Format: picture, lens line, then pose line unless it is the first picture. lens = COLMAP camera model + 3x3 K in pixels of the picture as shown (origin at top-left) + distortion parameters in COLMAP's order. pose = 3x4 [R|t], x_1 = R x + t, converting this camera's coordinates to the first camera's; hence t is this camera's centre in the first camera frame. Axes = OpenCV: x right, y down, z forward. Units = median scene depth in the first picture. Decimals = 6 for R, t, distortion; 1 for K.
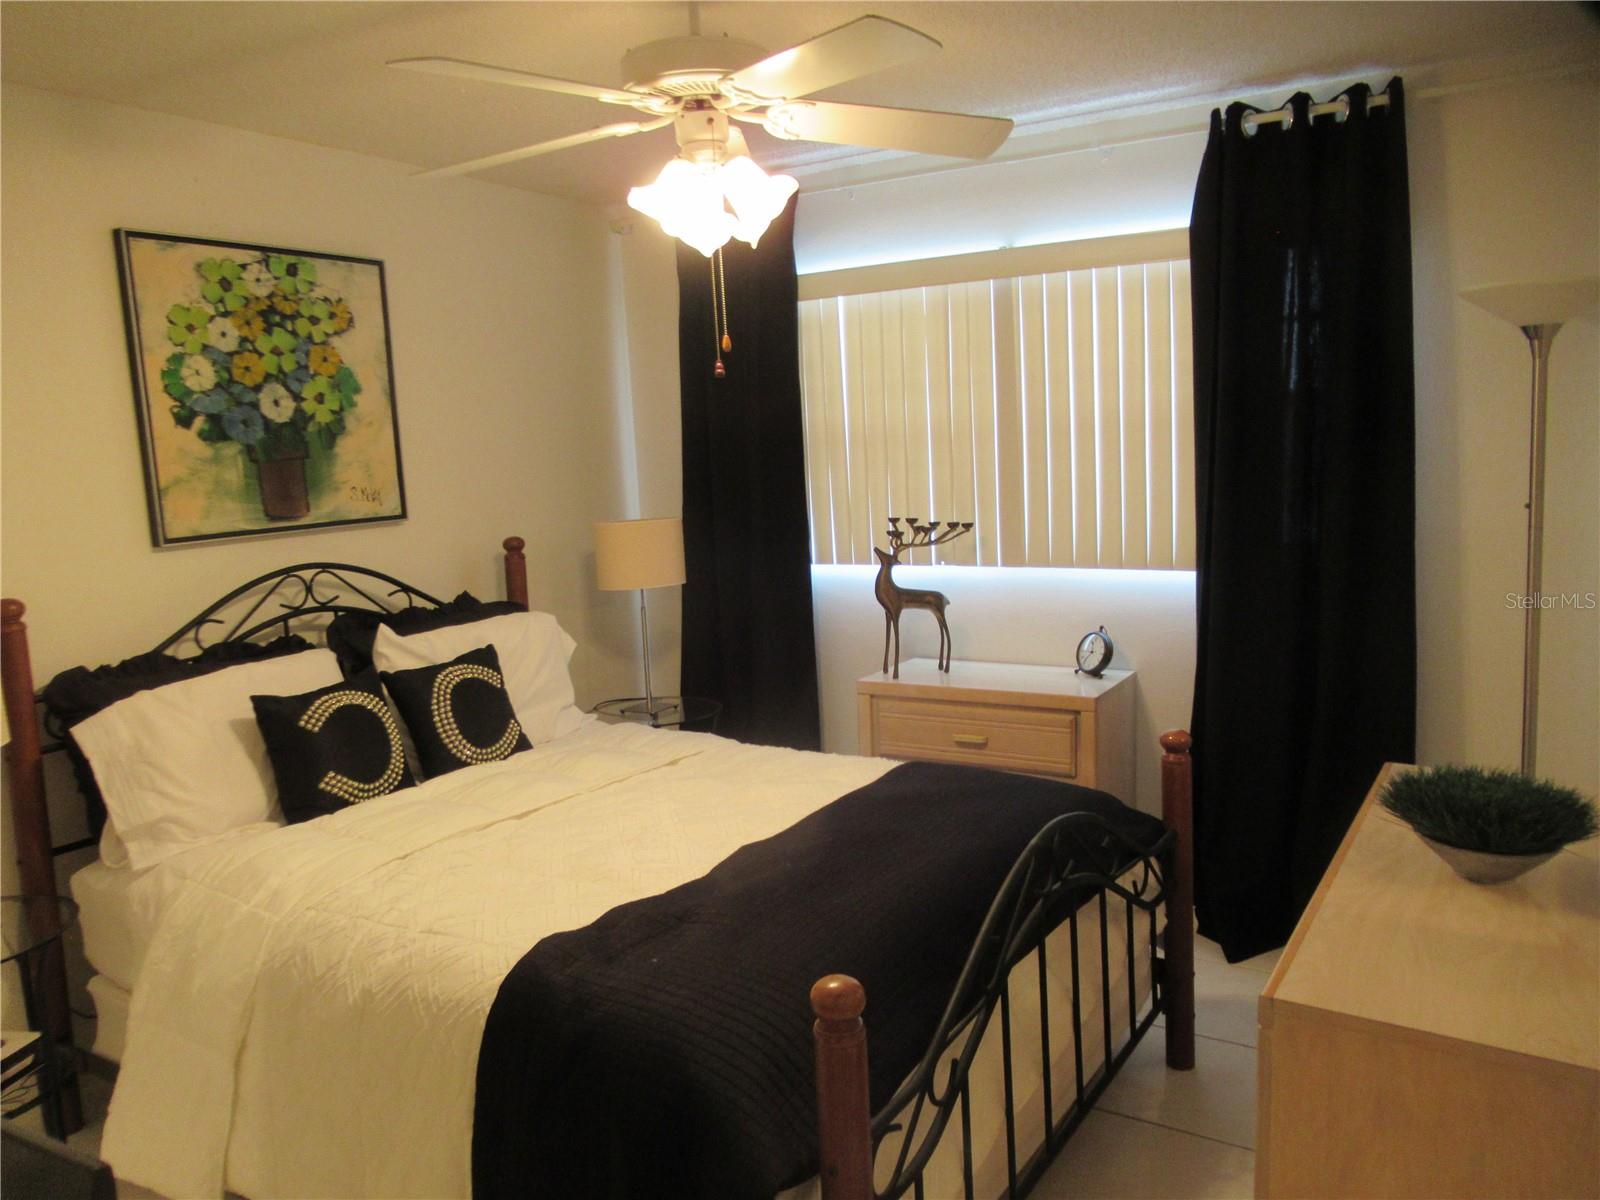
lens RADIAL K [[1194.7, 0, 796.0], [0, 1194.7, 569.8], [0, 0, 1]] dist [-0.013632, 0.006924]
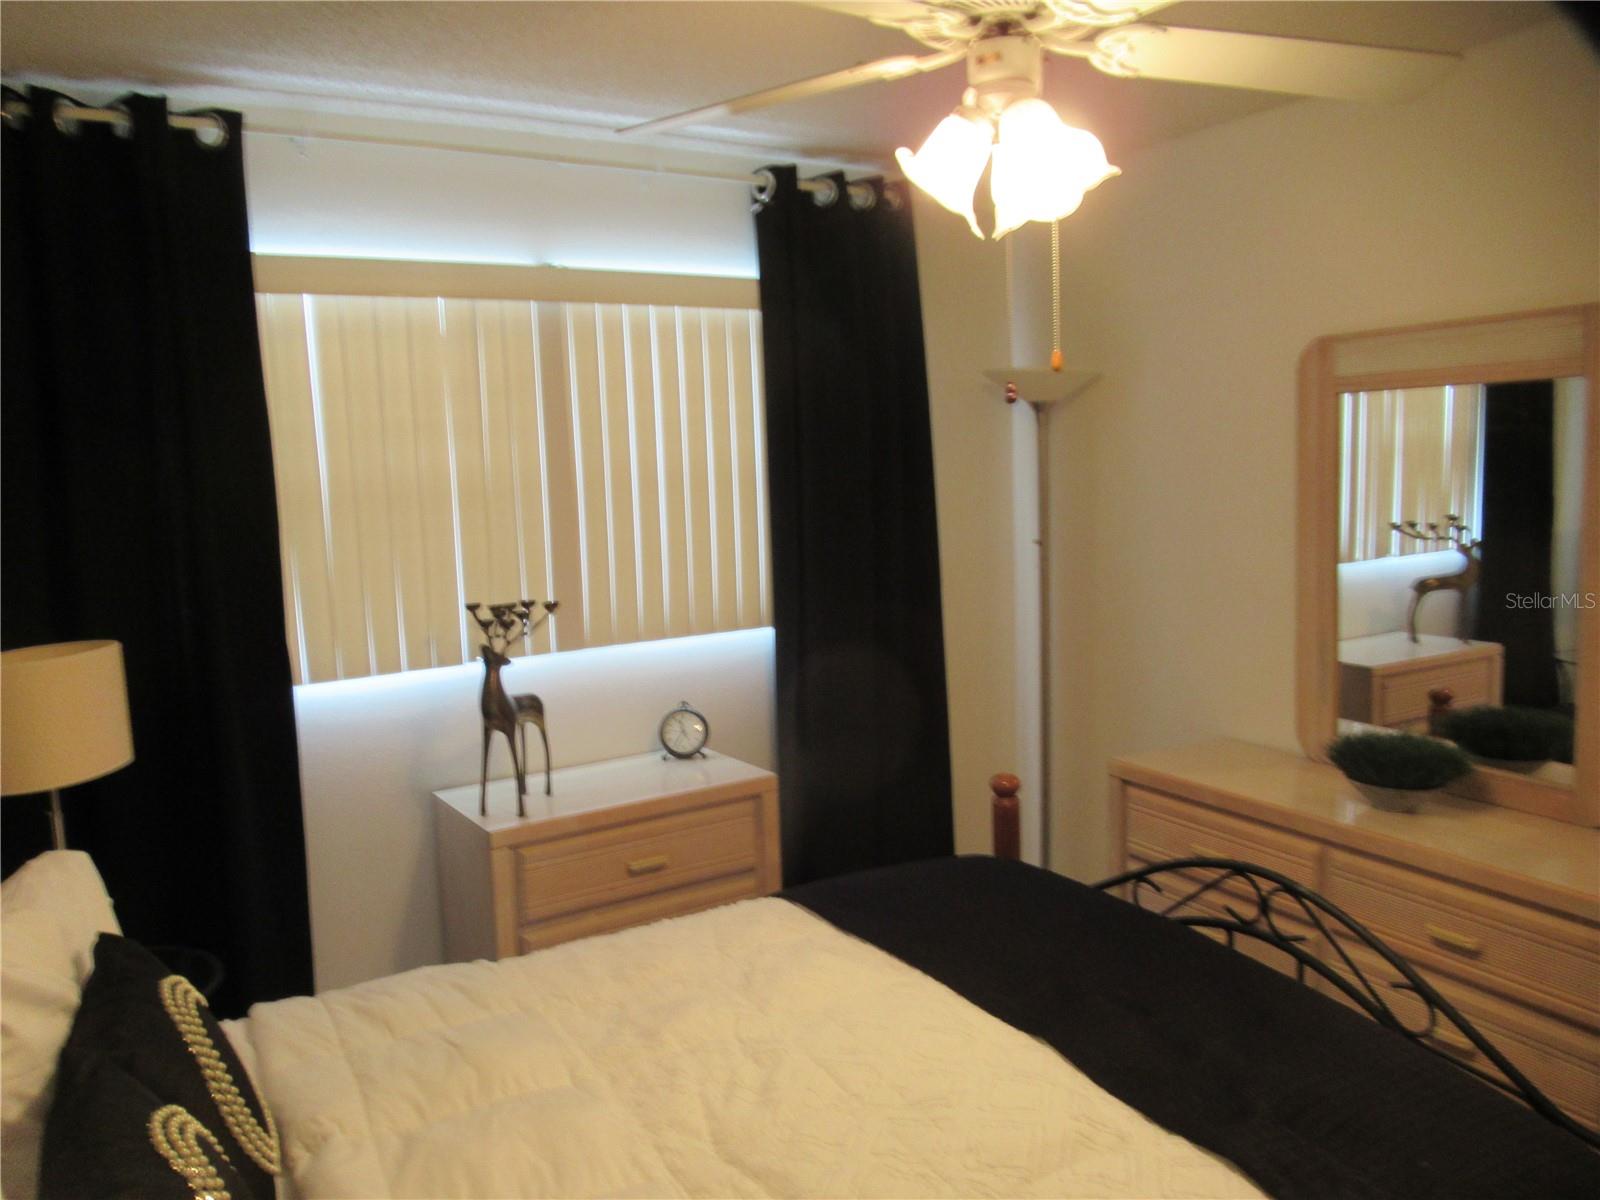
lens RADIAL K [[1194.7, 0, 796.0], [0, 1194.7, 569.8], [0, 0, 1]] dist [-0.013632, 0.006924]
pose [[0.472768, -0.062649, 0.878957, -0.488783], [0.114688, 0.993360, 0.009115, -0.049764], [-0.873691, 0.096497, 0.476814, 0.485292]]
